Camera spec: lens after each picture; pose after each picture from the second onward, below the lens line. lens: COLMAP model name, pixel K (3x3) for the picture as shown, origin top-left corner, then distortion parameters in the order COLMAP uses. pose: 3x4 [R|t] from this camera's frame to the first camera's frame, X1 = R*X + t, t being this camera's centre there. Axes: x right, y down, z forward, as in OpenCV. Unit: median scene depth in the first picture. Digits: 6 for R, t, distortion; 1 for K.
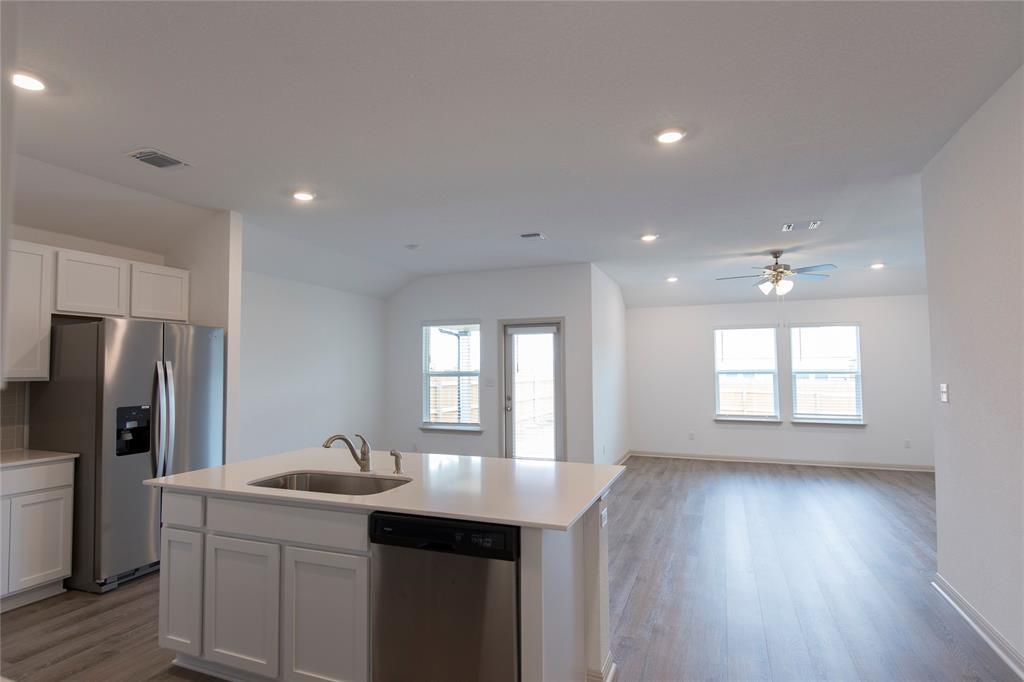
lens RADIAL K [[532.5, 0, 512.0], [0, 532.5, 341.0], [0, 0, 1]] dist [-0.000937, -0.000498]
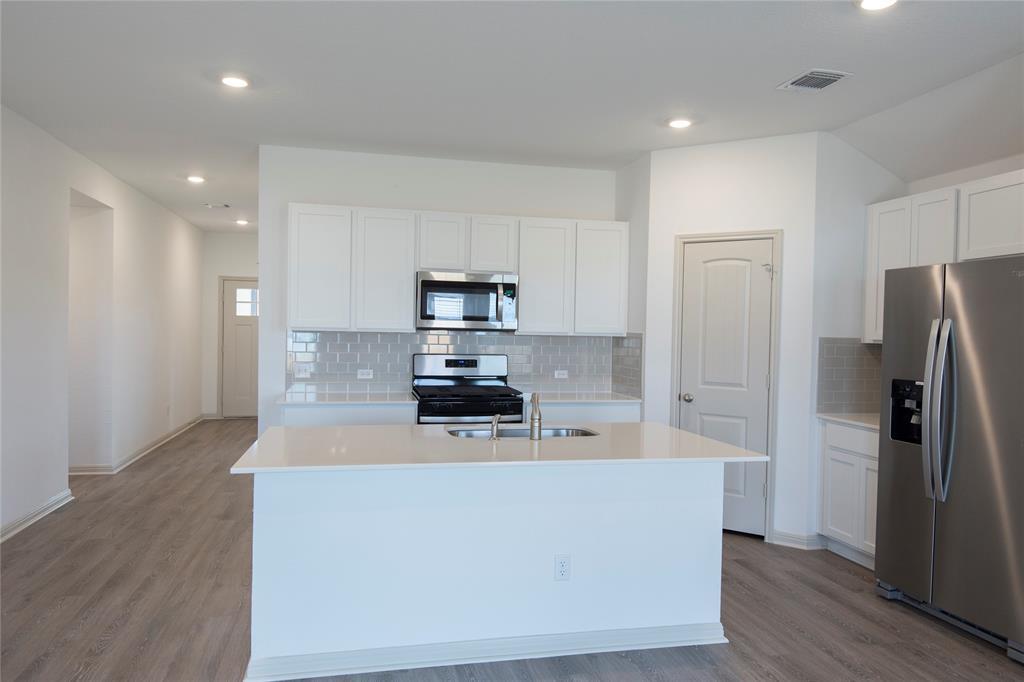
lens RADIAL K [[709.6, 0, 512.0], [0, 709.6, 341.0], [0, 0, 1]] dist [0.001779, -0.002448]
pose [[-0.830267, -0.002097, -0.557363, 0.552392], [0.017297, 0.999414, -0.029526, 0.145484], [0.557098, -0.034156, -0.829744, 2.566026]]
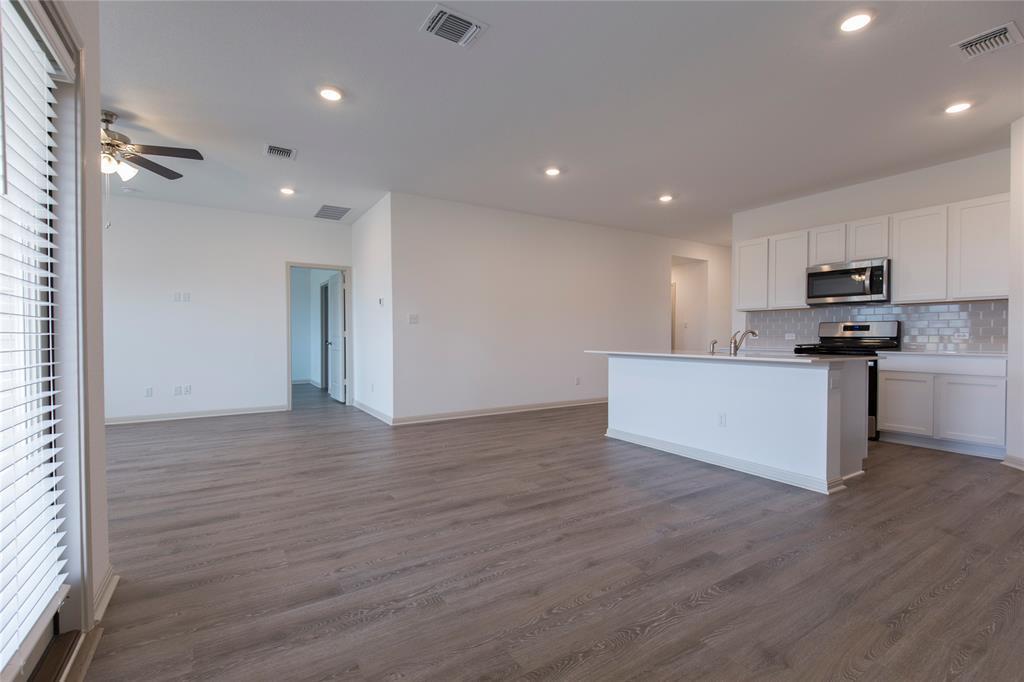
lens RADIAL K [[458.1, 0, 512.0], [0, 458.1, 341.0], [0, 0, 1]] dist [0.017278, 0.000126]
pose [[-0.803755, -0.001418, 0.594959, -0.746466], [-0.030781, 0.998757, -0.039203, 0.365693], [-0.594164, -0.049823, -0.802799, 3.291810]]
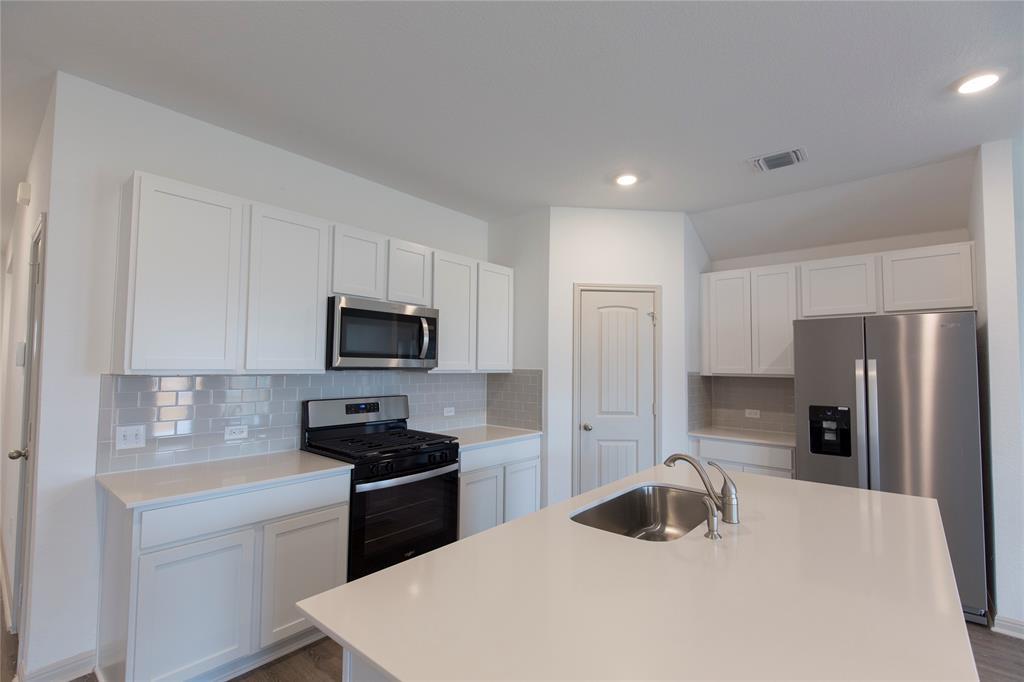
lens RADIAL K [[458.1, 0, 512.0], [0, 458.1, 341.0], [0, 0, 1]] dist [0.017278, 0.000126]
pose [[-0.328550, -0.050704, -0.943125, 0.478938], [0.046397, 0.996486, -0.069736, 0.058773], [0.943346, -0.066670, -0.325043, 1.219917]]
